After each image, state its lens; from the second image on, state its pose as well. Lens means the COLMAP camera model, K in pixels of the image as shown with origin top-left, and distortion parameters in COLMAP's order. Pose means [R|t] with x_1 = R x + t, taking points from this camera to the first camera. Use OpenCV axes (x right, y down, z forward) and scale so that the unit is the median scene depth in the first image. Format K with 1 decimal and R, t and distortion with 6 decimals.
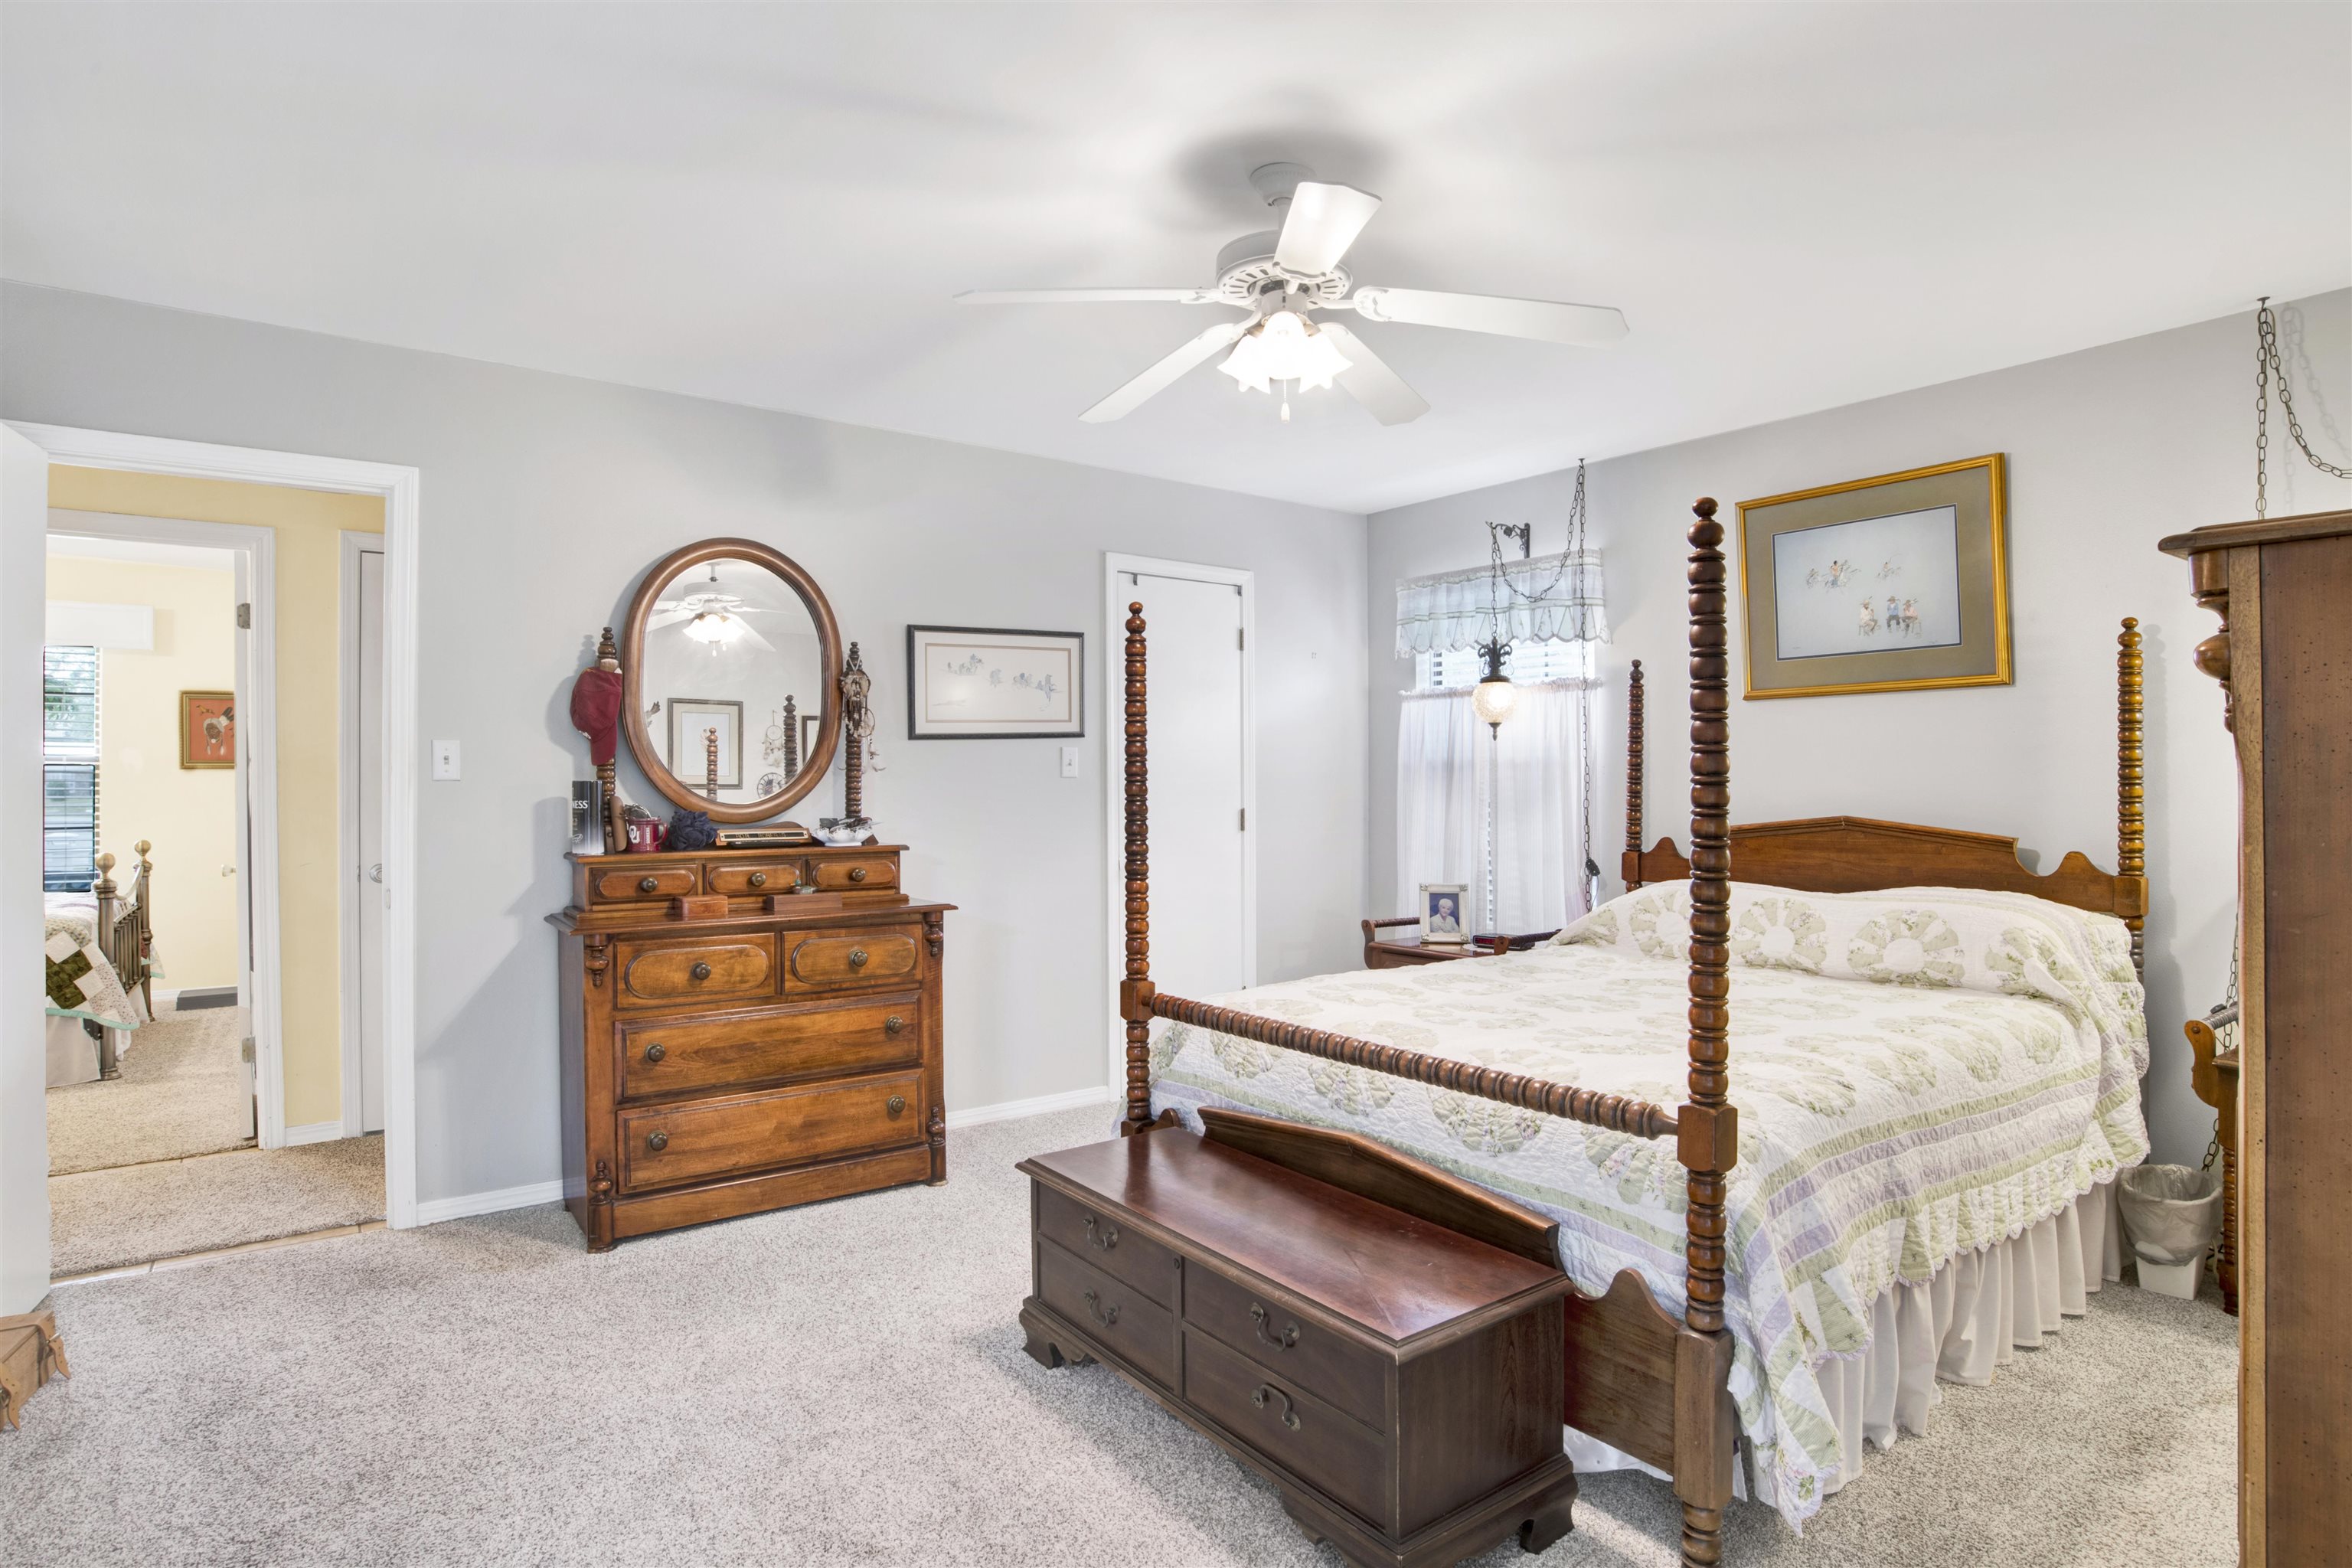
lens RADIAL K [[1249.1, 0, 1195.8], [0, 1249.1, 783.7], [0, 0, 1]] dist [-0.052671, 0.014521]
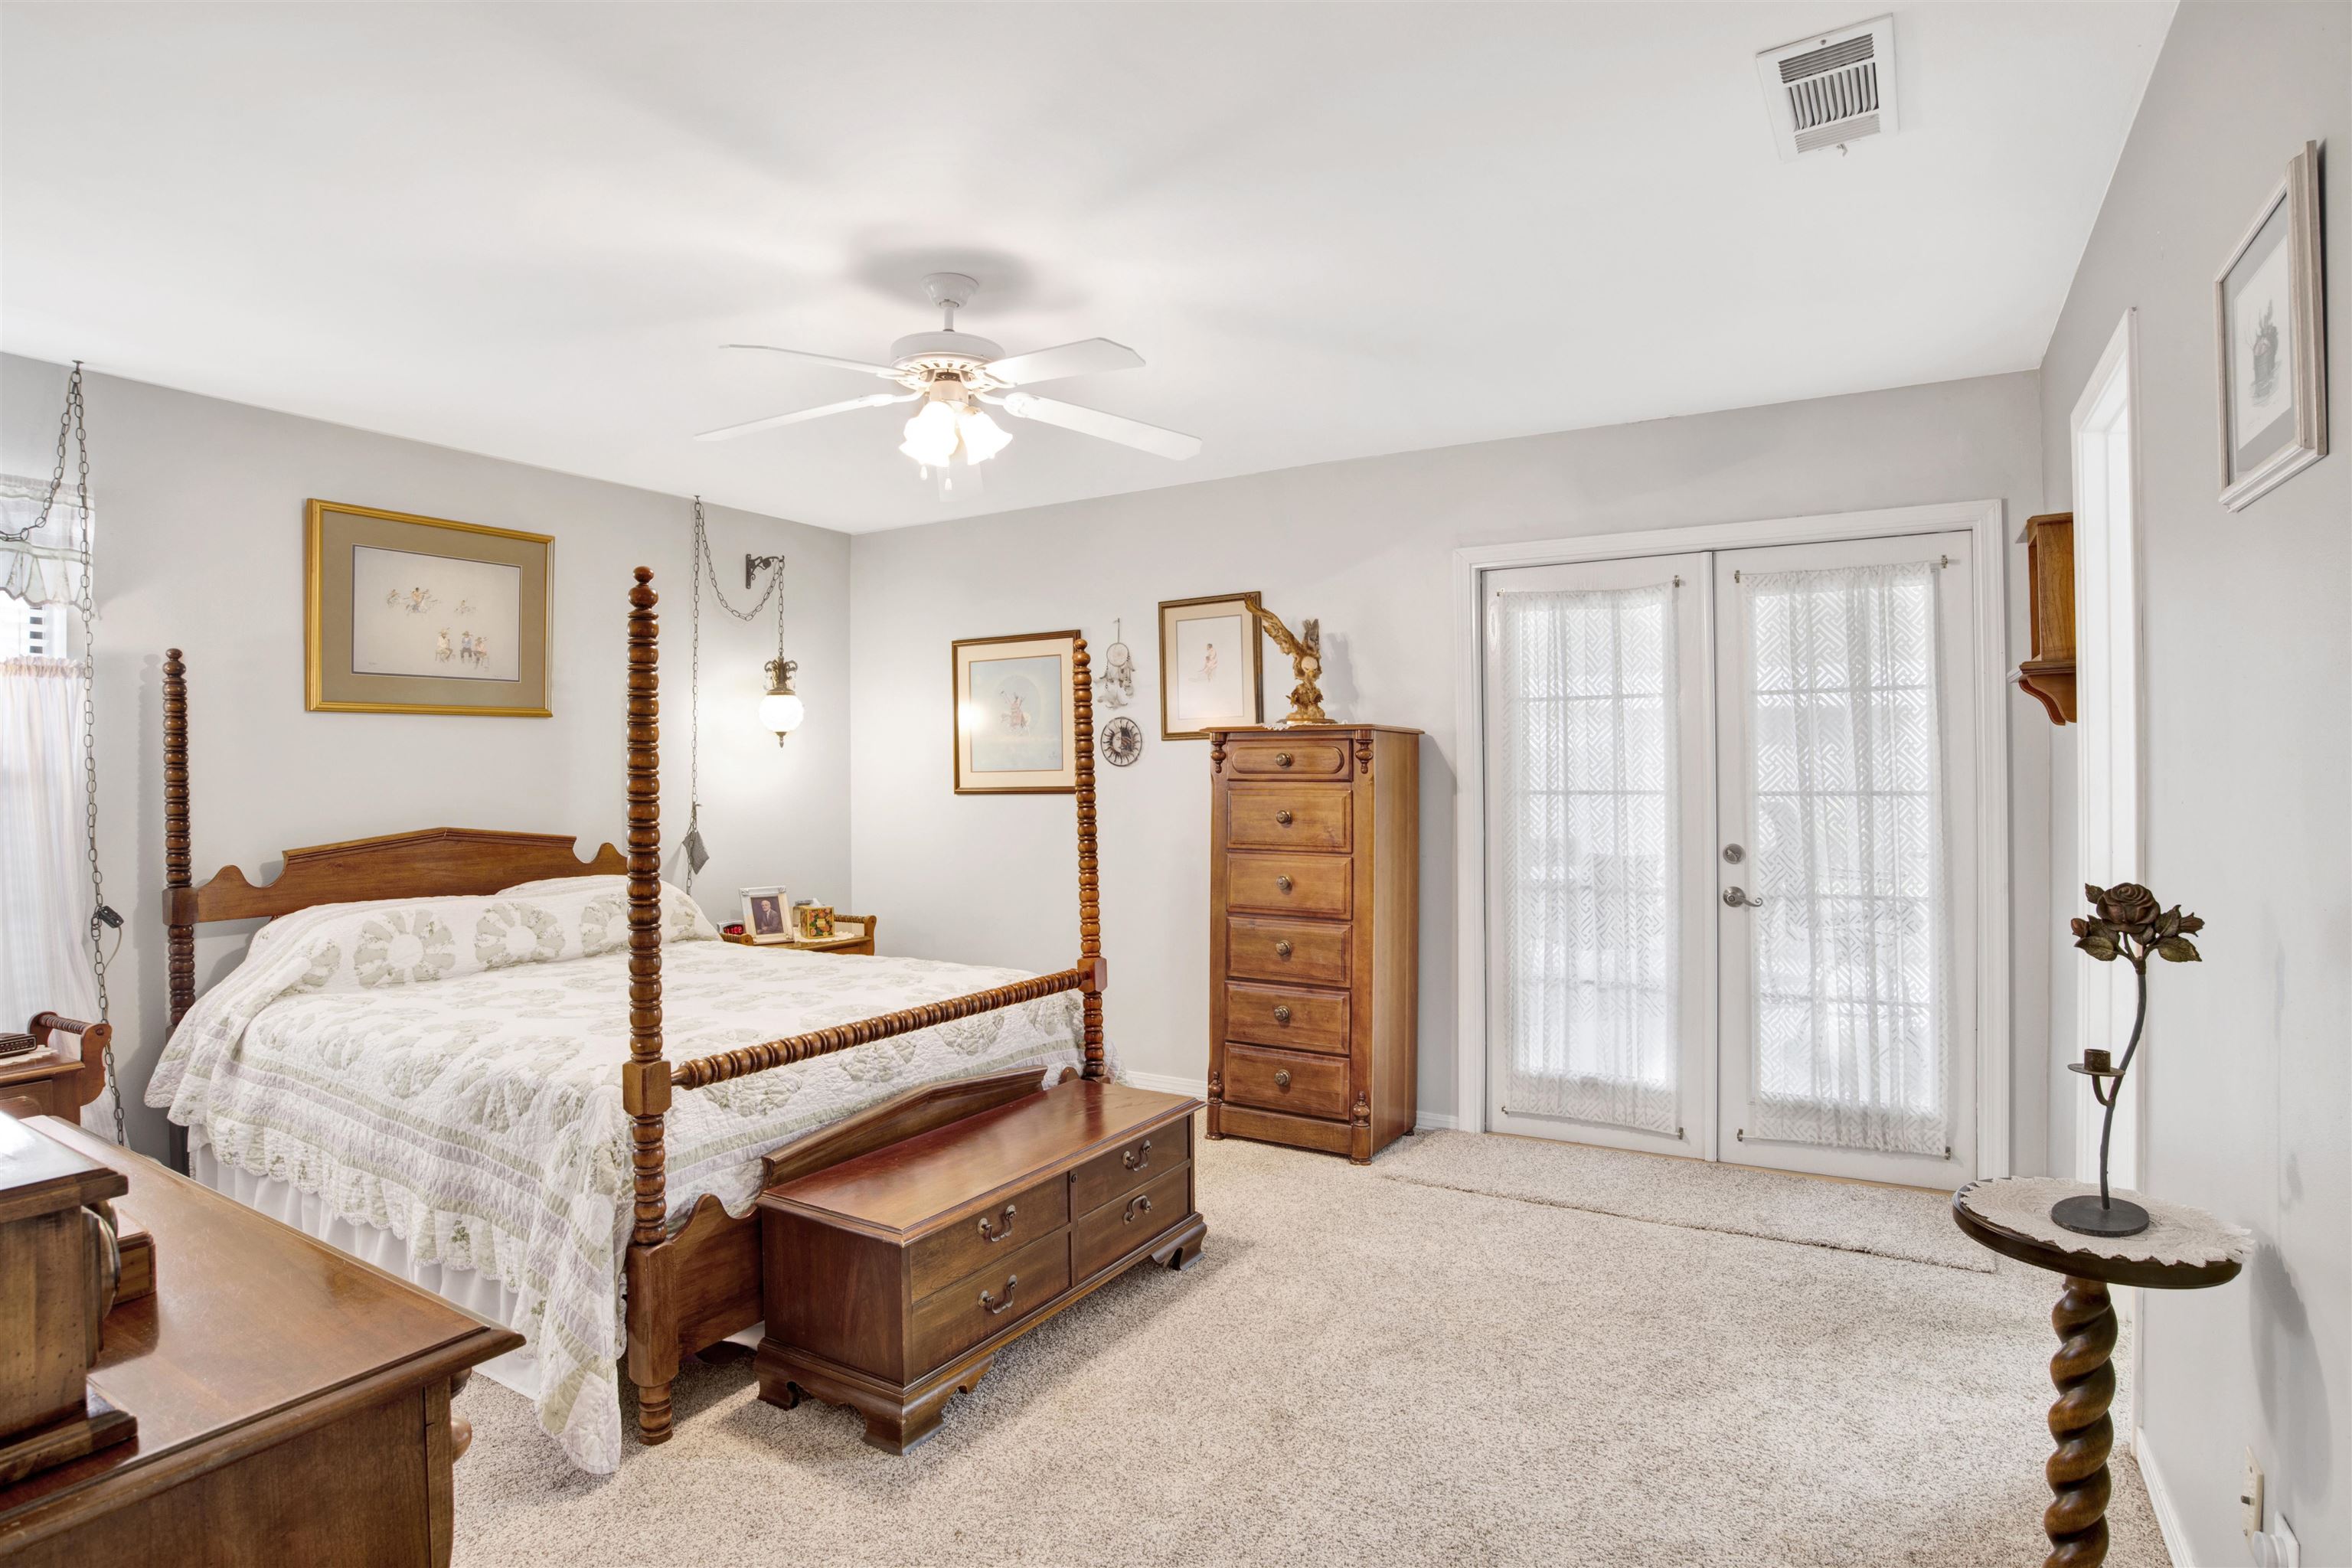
lens RADIAL K [[1249.1, 0, 1195.8], [0, 1249.1, 783.7], [0, 0, 1]] dist [-0.052671, 0.014521]
pose [[-0.405686, 0.001012, 0.914012, -0.772909], [0.012411, 0.999913, 0.004402, -0.009185], [-0.913928, 0.013129, -0.405663, 0.886137]]
